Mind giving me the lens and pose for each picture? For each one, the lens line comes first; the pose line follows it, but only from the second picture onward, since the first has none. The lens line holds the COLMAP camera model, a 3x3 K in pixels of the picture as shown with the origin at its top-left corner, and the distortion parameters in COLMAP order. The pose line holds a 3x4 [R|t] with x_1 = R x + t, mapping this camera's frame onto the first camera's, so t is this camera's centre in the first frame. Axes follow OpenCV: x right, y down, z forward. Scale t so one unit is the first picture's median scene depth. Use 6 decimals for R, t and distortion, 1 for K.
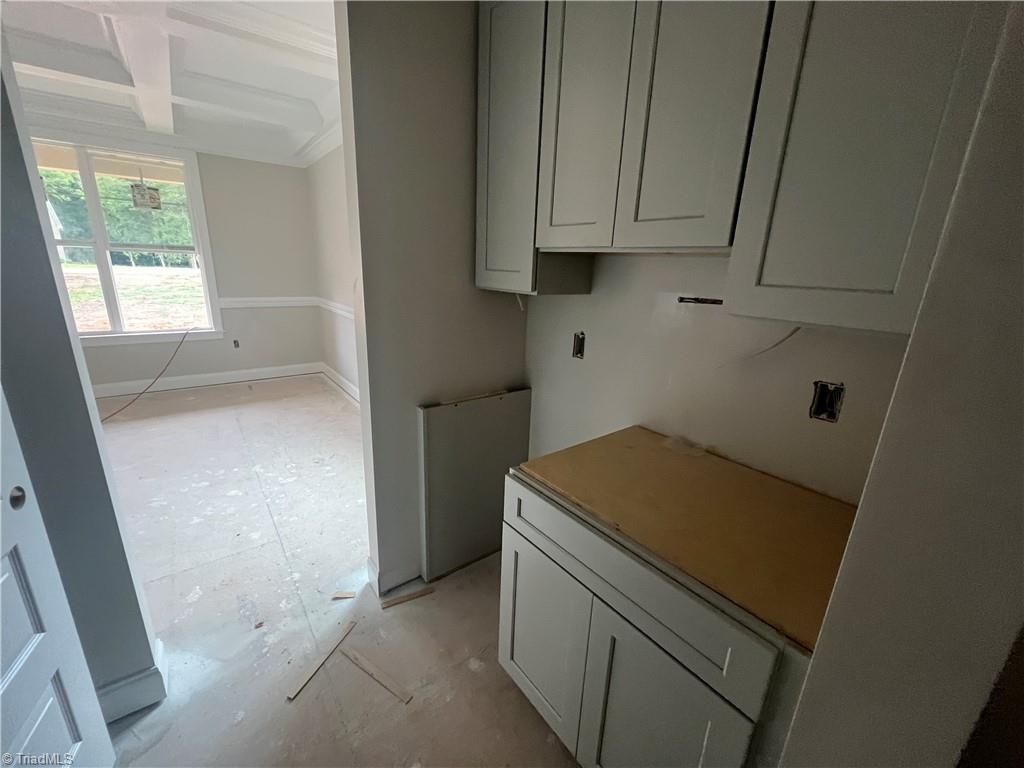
lens RADIAL K [[410.8, 0, 512.7], [0, 410.8, 382.3], [0, 0, 1]] dist [-0.002096, -0.000177]
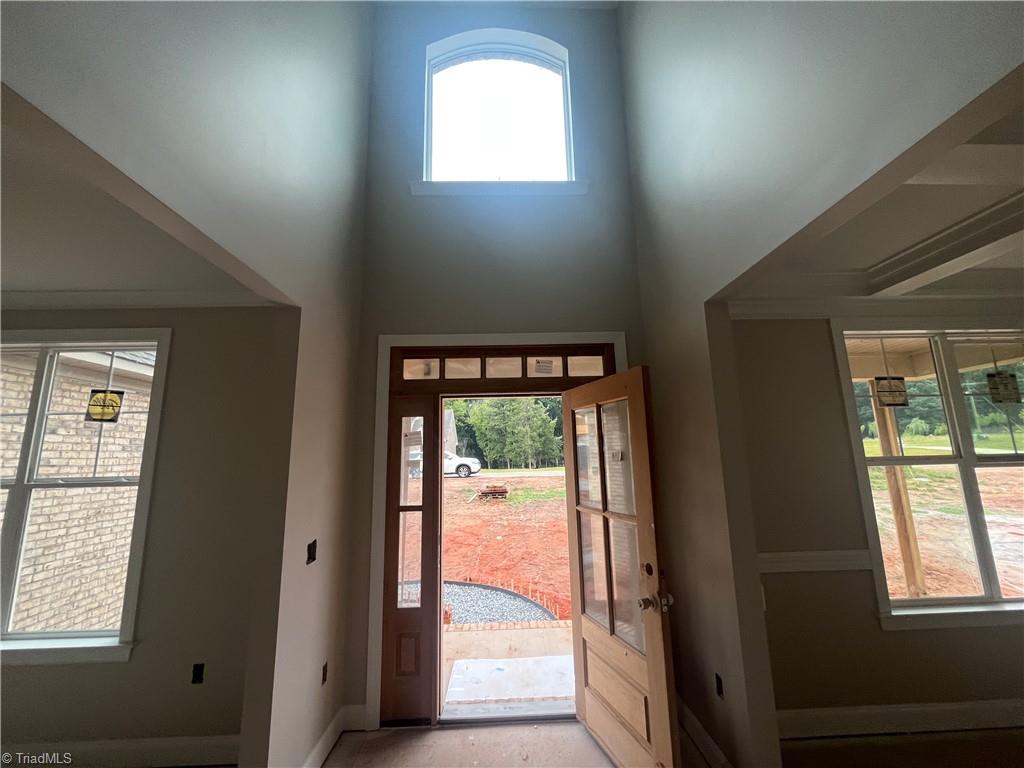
lens RADIAL K [[410.8, 0, 512.7], [0, 410.8, 384.0], [0, 0, 1]] dist [-0.002096, -0.000177]
pose [[0.809092, -0.160053, -0.565468, -1.188771], [-0.103263, 0.908510, -0.404902, -0.095378], [0.578539, 0.385995, 0.718541, 0.024446]]
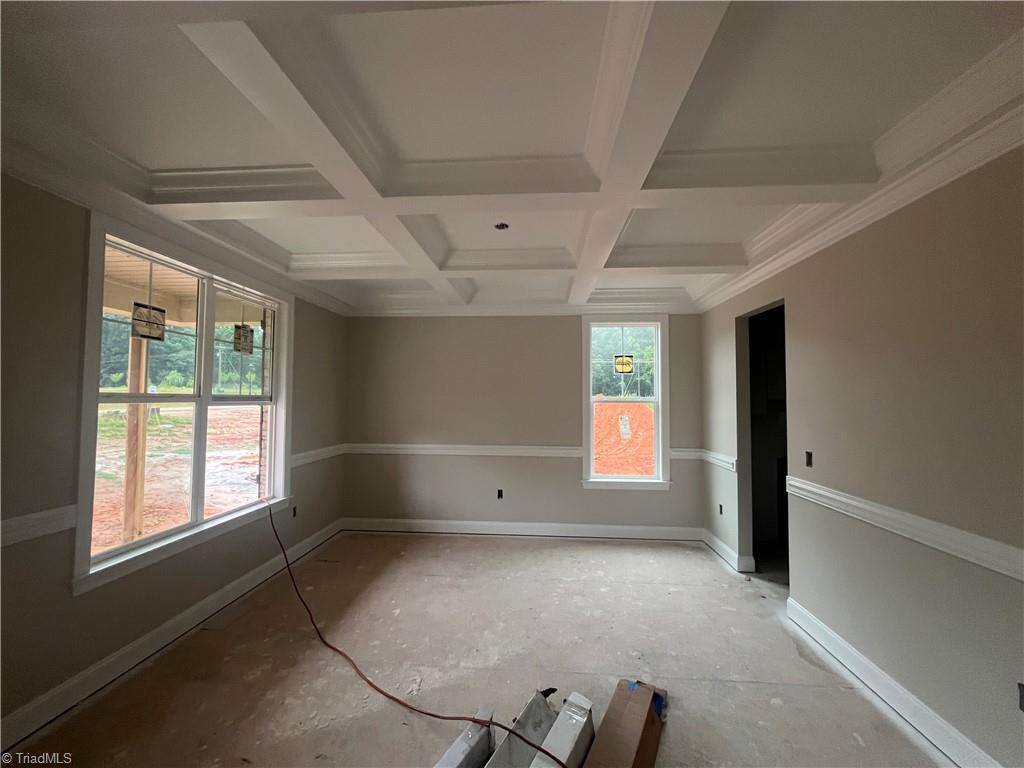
lens RADIAL K [[410.8, 0, 511.6], [0, 410.8, 379.8], [0, 0, 1]] dist [-0.002096, -0.000177]
pose [[0.665103, 0.000220, 0.746751, -1.163418], [0.219694, 0.955686, -0.195955, -0.104387], [-0.713703, 0.294387, 0.635582, 0.135858]]
